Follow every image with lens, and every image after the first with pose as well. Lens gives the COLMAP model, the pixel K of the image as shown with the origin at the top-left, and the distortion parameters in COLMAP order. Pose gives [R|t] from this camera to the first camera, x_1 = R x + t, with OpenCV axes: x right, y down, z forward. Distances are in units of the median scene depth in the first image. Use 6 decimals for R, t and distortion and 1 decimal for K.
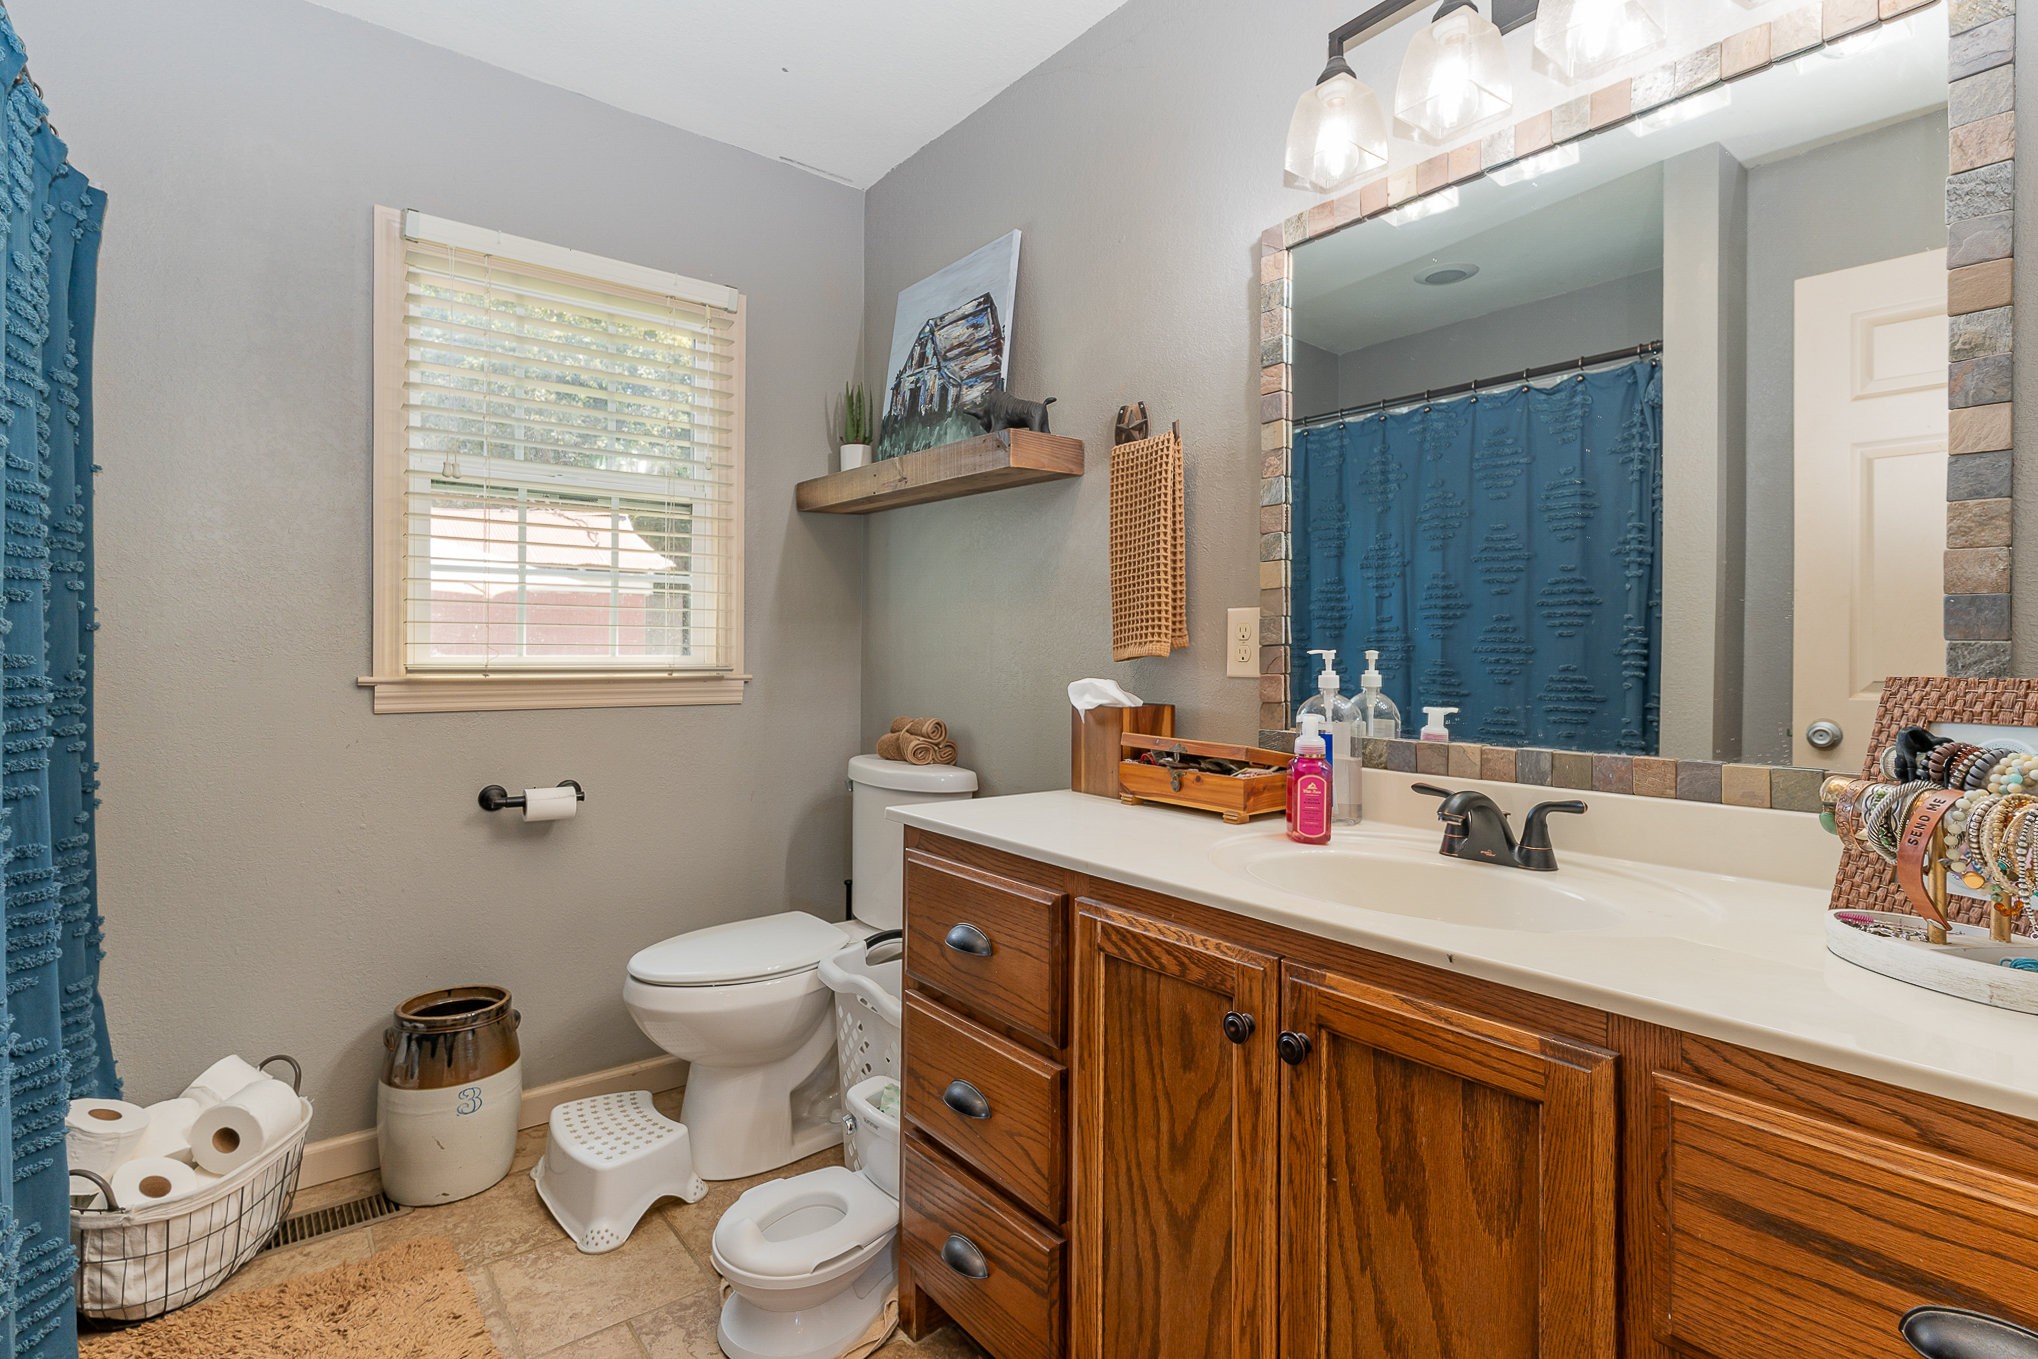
lens RADIAL K [[985.3, 0, 1021.2], [0, 985.3, 649.2], [0, 0, 1]] dist [0.000875, 0.000510]
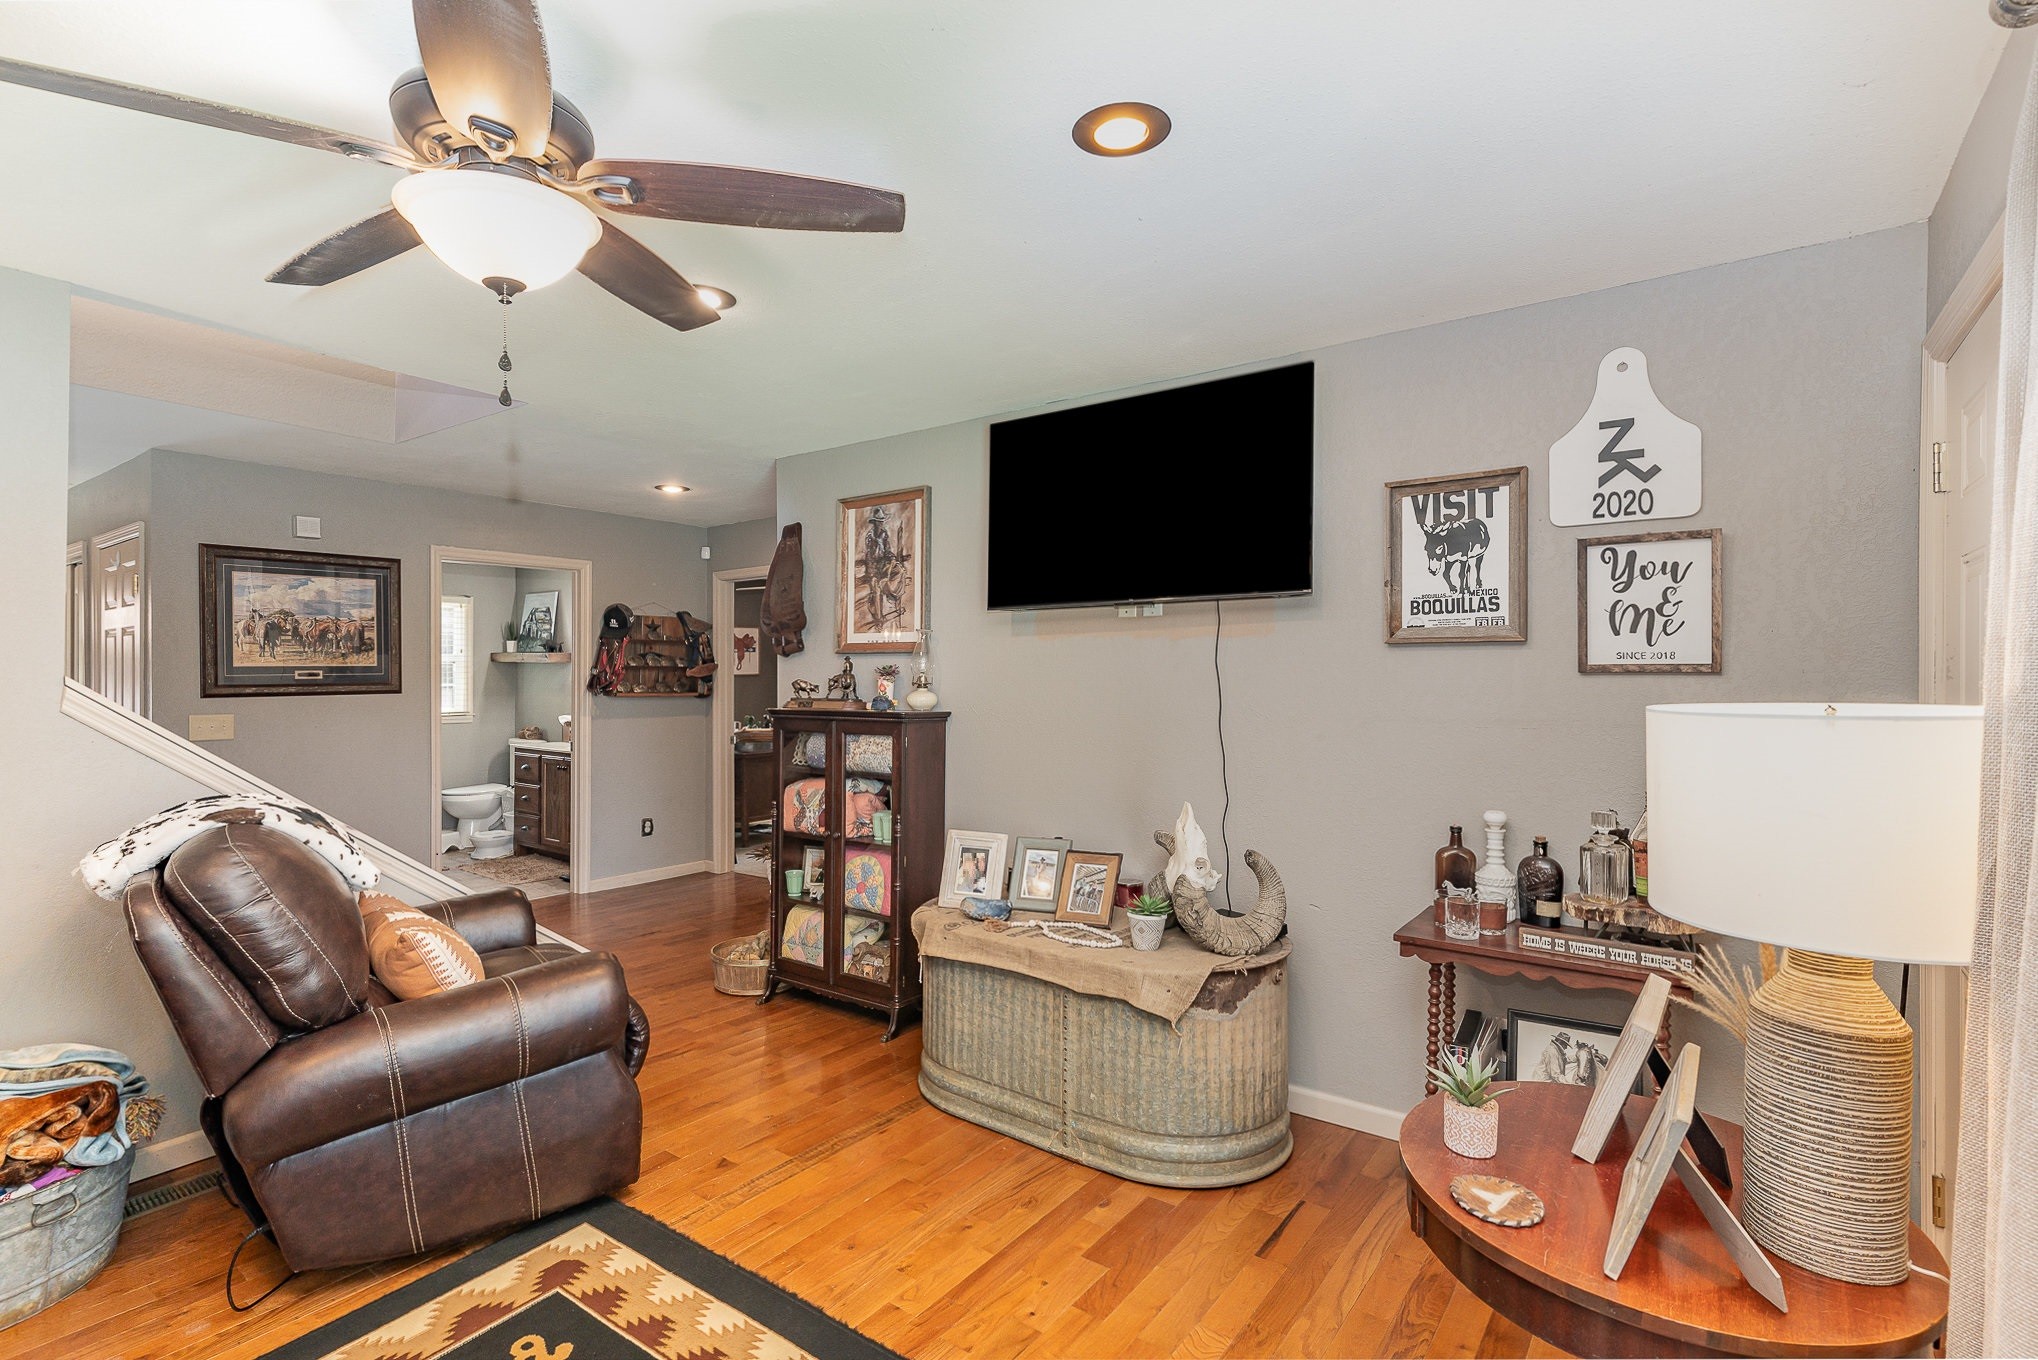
lens RADIAL K [[959.5, 0, 997.1], [0, 959.5, 675.1], [0, 0, 1]] dist [-0.002757, 0.000131]
pose [[0.968040, -0.003016, 0.250777, 0.645270], [0.001377, 0.999977, 0.006711, -0.131512], [-0.250791, -0.006152, 0.968022, -2.689322]]
